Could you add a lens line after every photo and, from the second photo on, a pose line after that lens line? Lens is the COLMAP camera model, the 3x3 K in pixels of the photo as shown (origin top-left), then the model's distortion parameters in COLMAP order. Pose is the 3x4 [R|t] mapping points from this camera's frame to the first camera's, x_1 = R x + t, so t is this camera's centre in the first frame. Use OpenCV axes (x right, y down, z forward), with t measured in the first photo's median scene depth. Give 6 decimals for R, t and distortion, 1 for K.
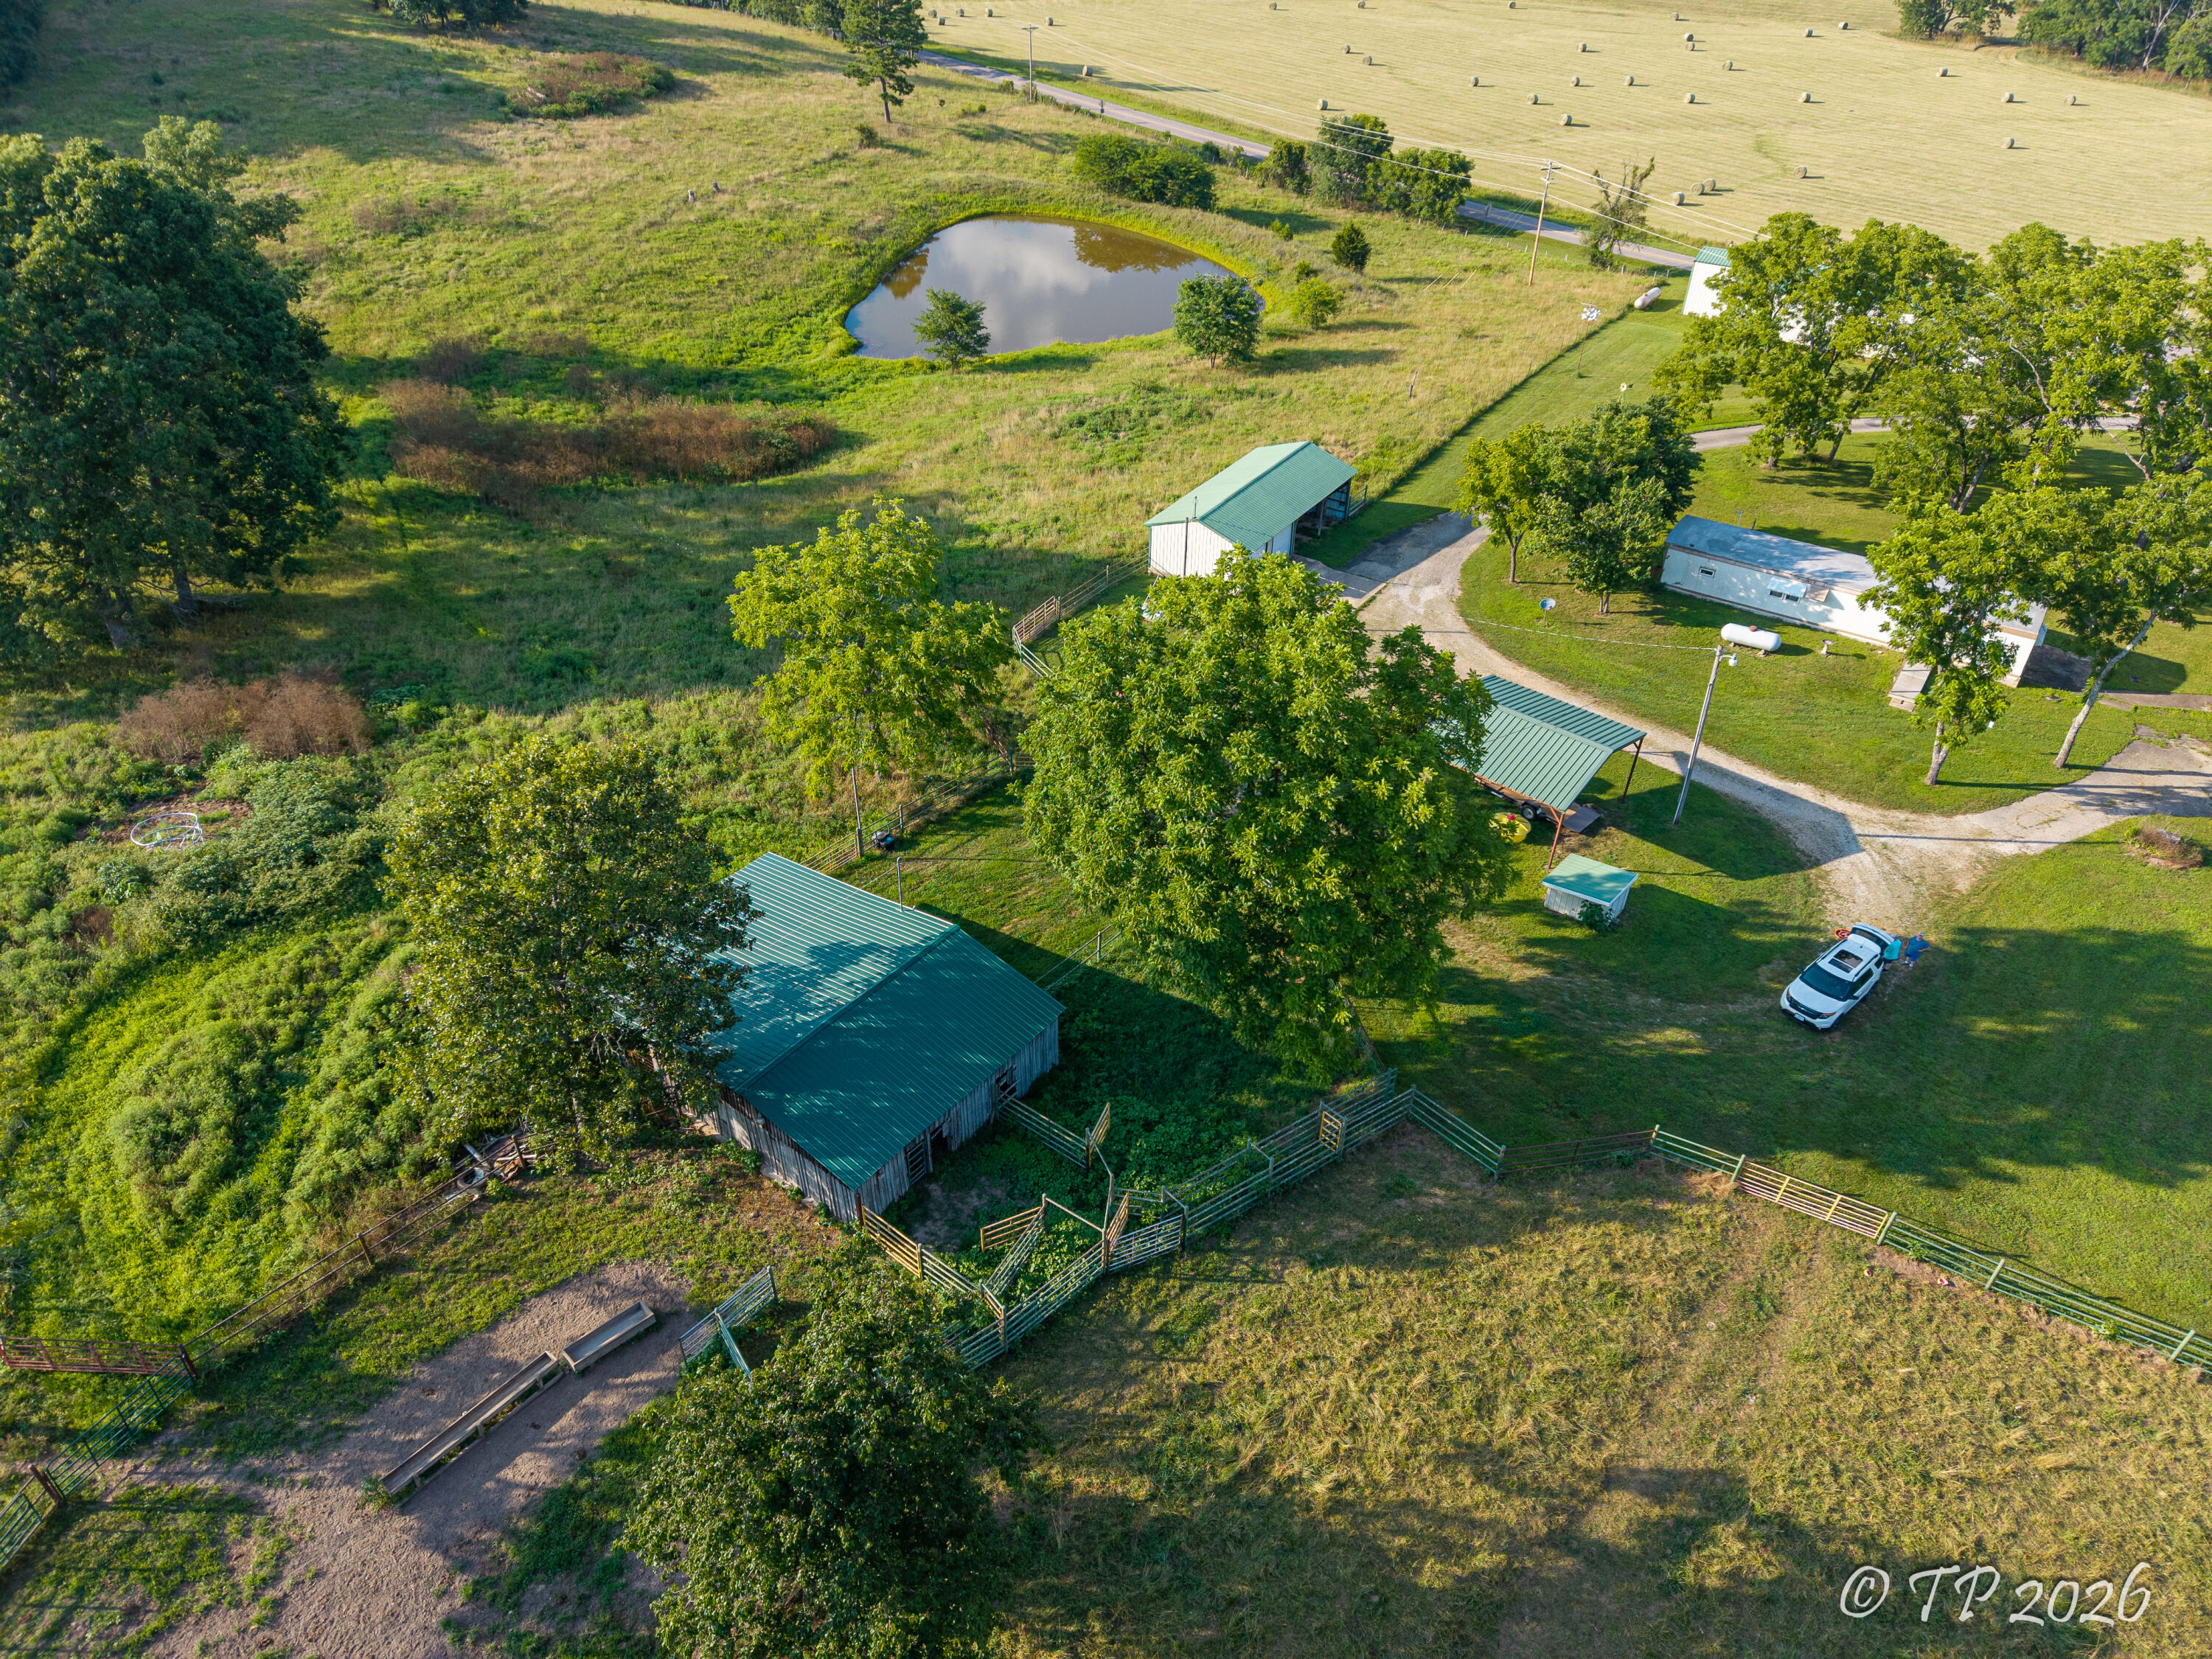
lens RADIAL K [[1522.6, 0, 1084.1], [0, 1522.6, 823.1], [0, 0, 1]] dist [0.002815, 0.003653]
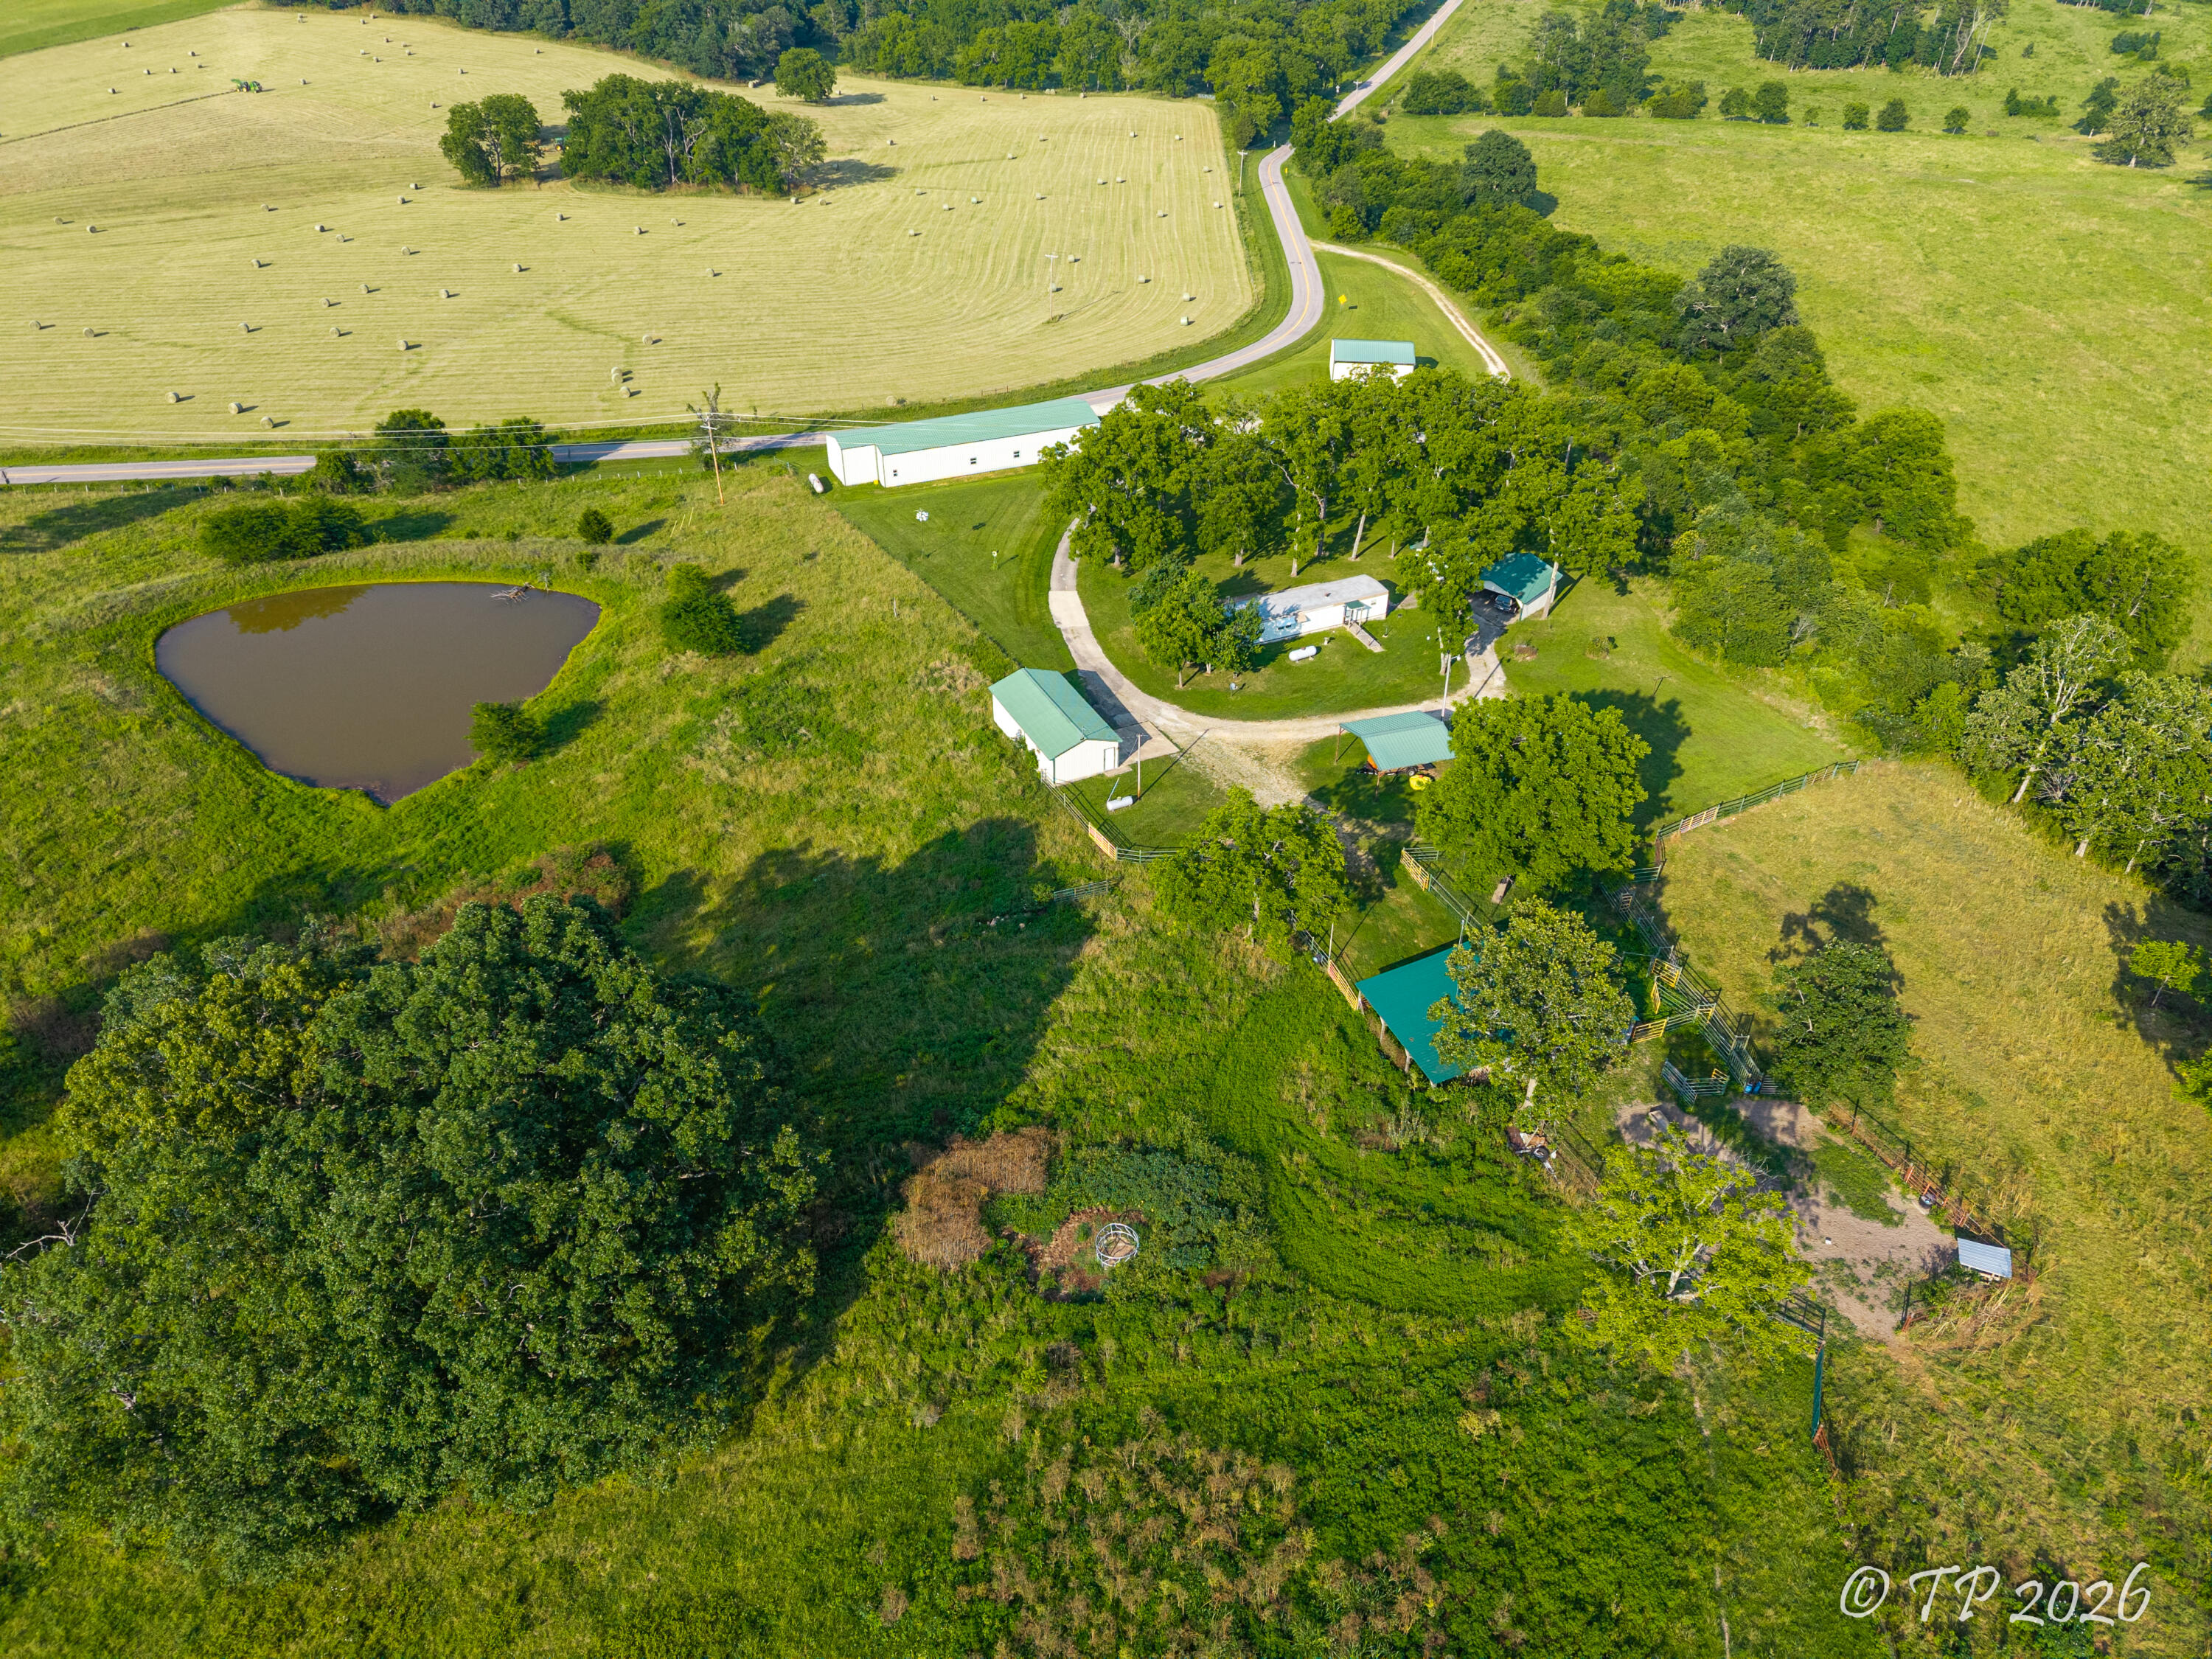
lens RADIAL K [[1489.0, 0, 1097.8], [0, 1489.0, 821.8], [0, 0, 1]] dist [0.071046, -0.089384]
pose [[0.510210, -0.497319, 0.701683, -1.504527], [0.506251, 0.833208, 0.222429, -0.682020], [-0.695266, 0.241742, 0.676879, 0.001682]]
